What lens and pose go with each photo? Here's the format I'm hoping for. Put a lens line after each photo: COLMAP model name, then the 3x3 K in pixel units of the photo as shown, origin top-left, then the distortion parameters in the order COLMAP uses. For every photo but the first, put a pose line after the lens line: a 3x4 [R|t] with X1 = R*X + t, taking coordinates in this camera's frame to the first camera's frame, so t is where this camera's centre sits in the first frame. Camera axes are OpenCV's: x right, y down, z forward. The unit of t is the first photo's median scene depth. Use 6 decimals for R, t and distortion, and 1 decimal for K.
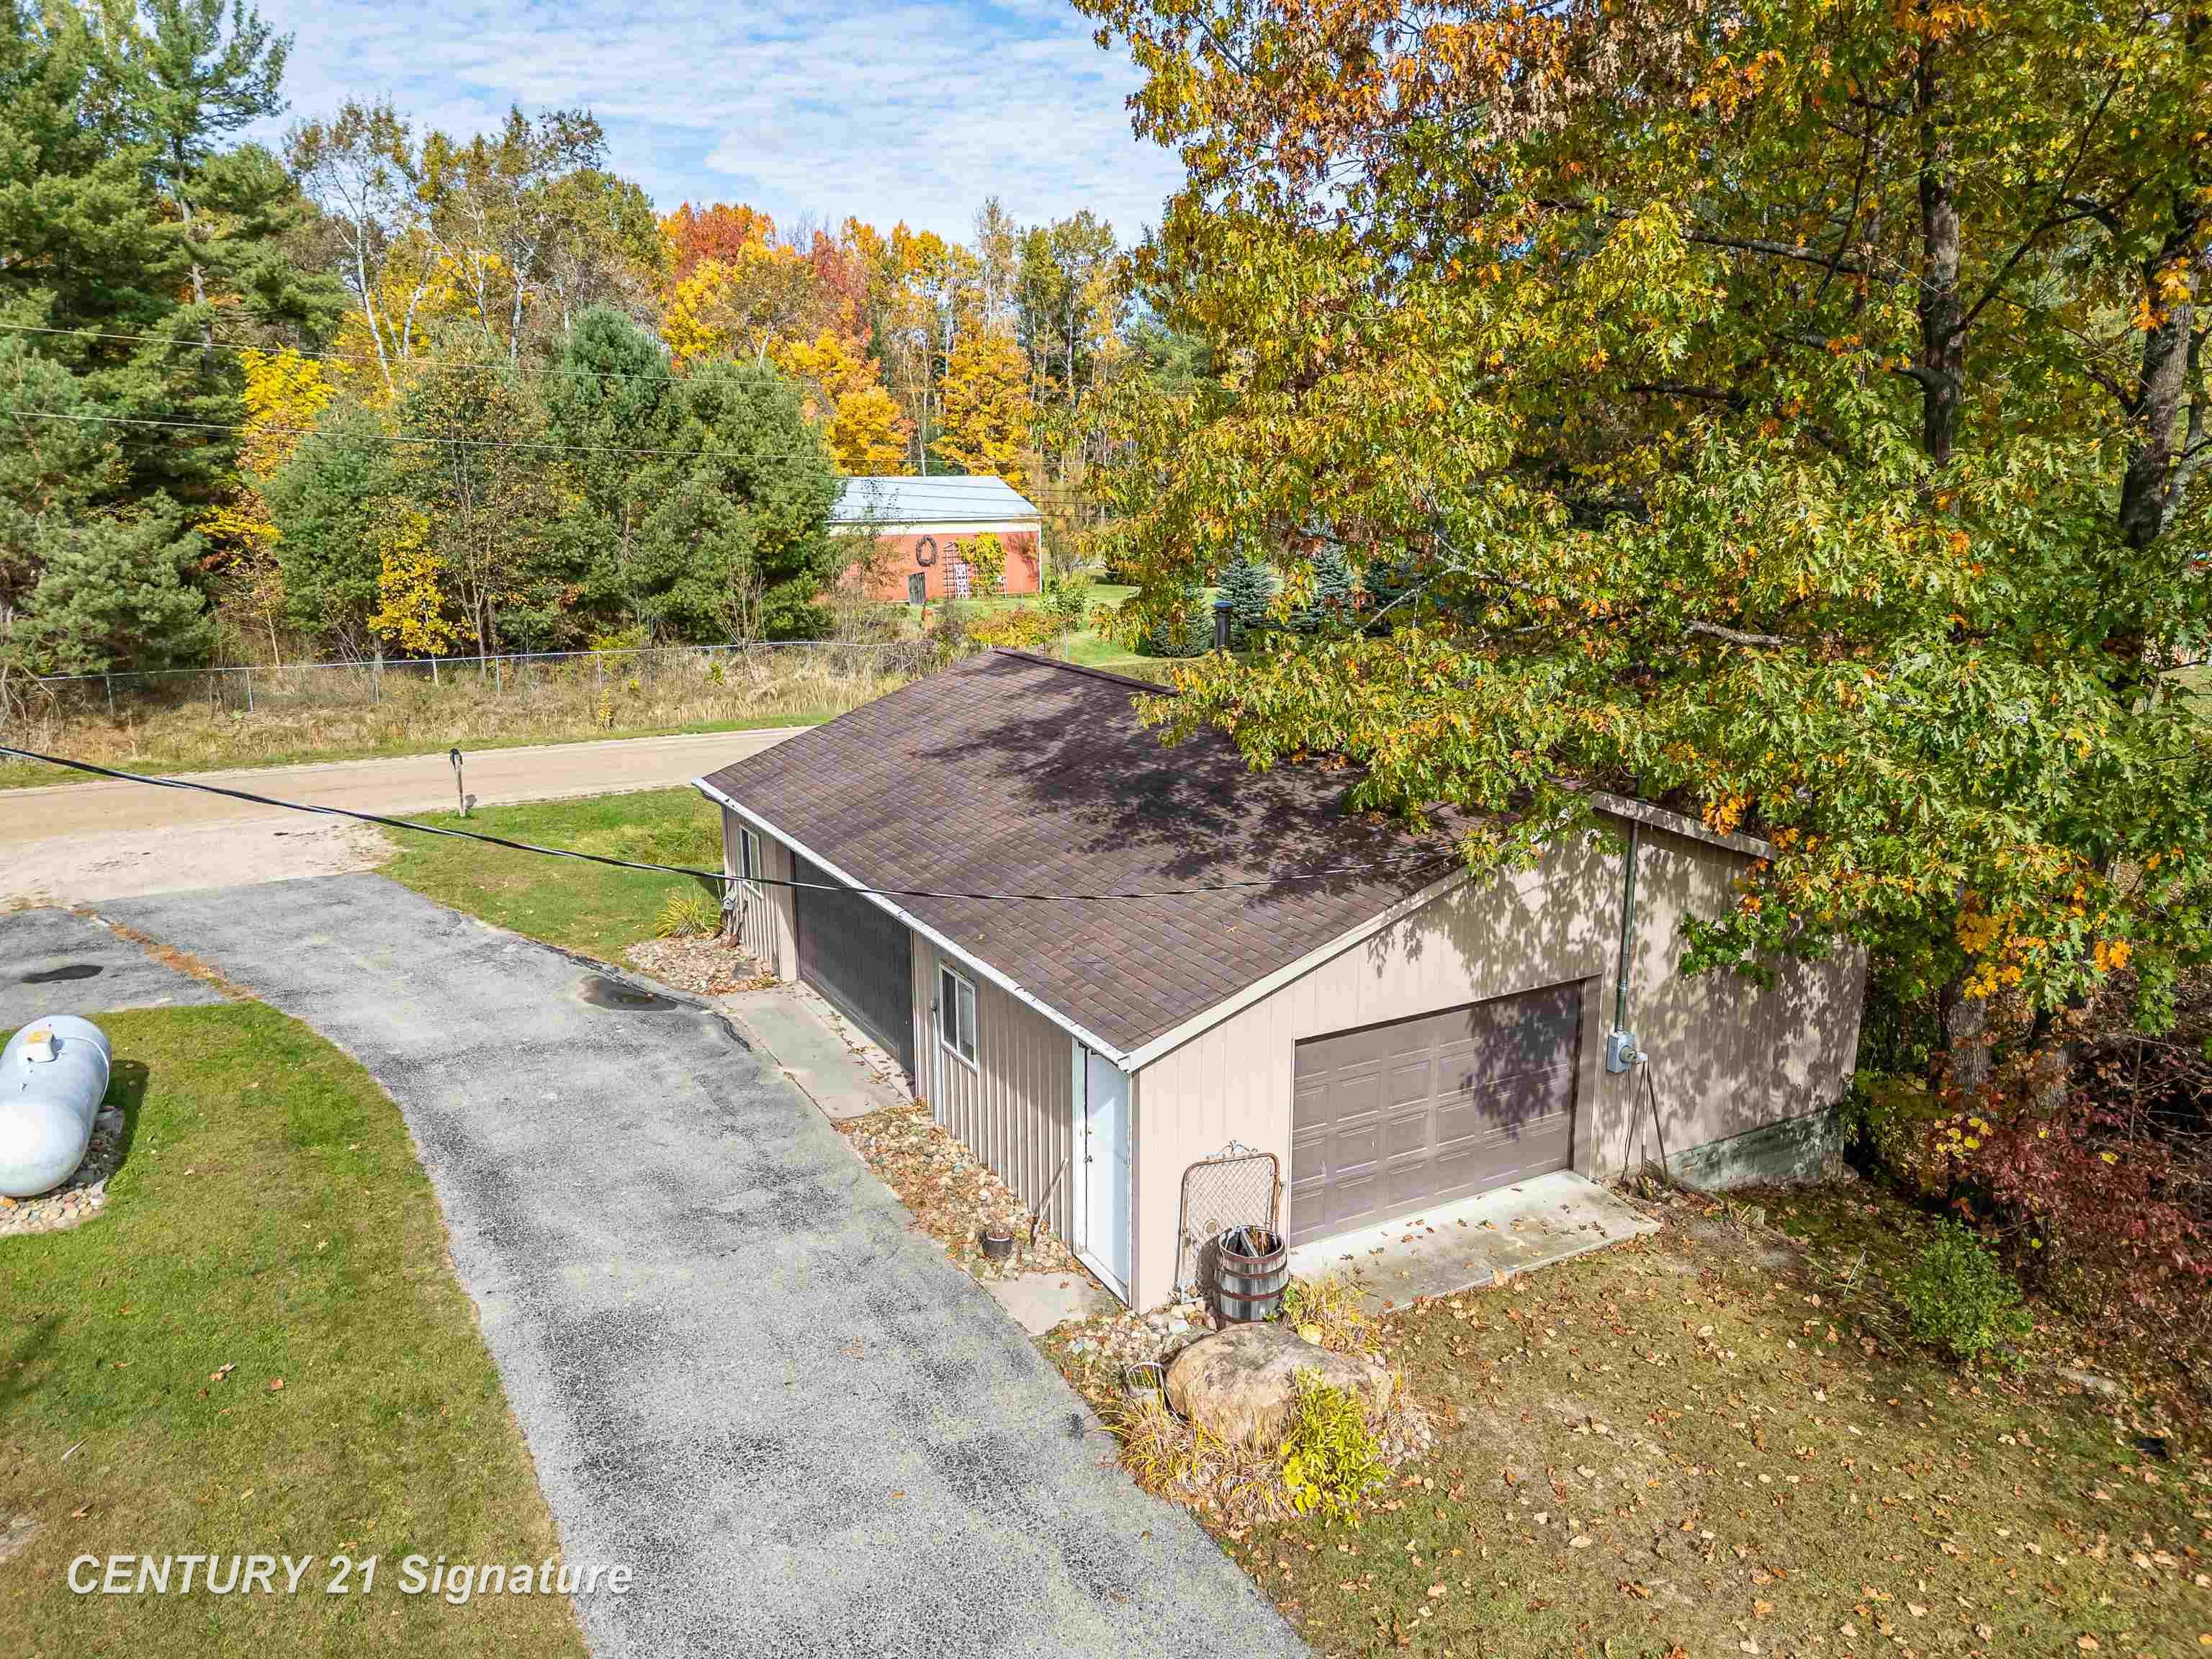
lens RADIAL K [[1534.5, 0, 1118.6], [0, 1534.5, 820.3], [0, 0, 1]] dist [0.073205, -0.065667]
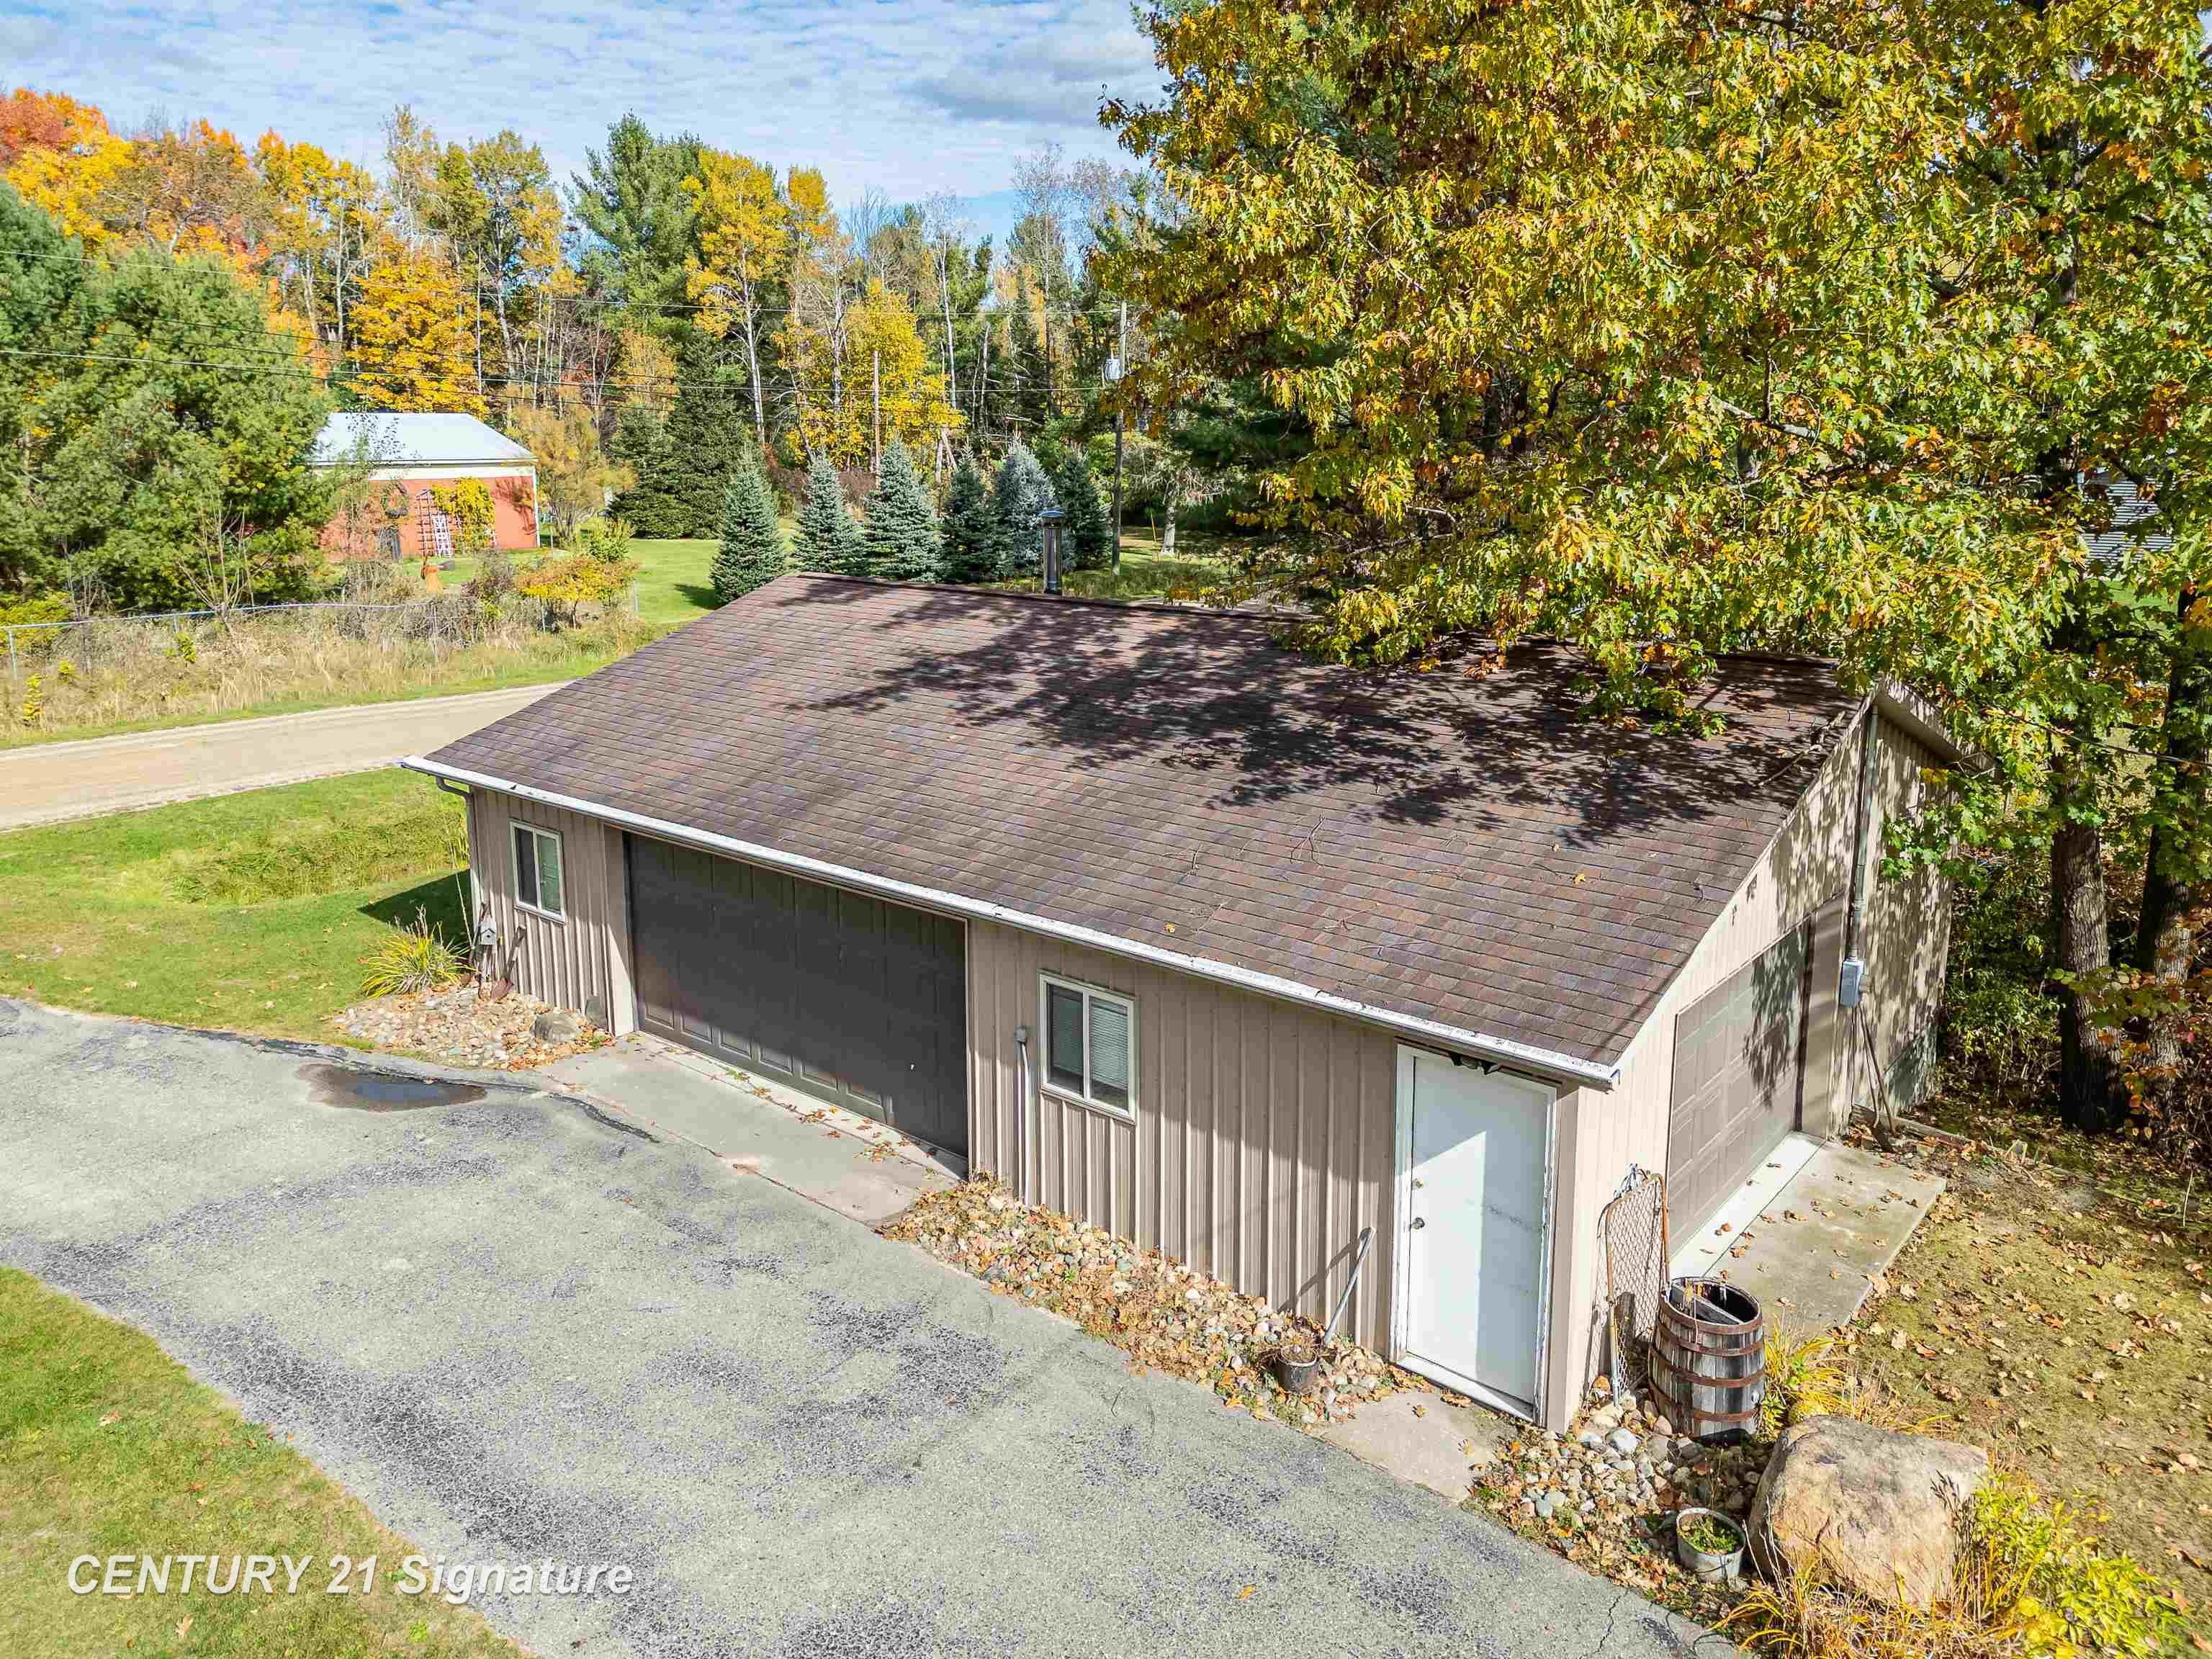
lens RADIAL K [[1572.4, 0, 1106.6], [0, 1572.4, 712.4], [0, 0, 1]] dist [0.026583, -0.004923]
pose [[0.931531, -0.061649, 0.358398, -0.262763], [0.078990, 0.996298, -0.033931, -0.001815], [-0.354979, 0.059918, 0.932952, 0.232496]]
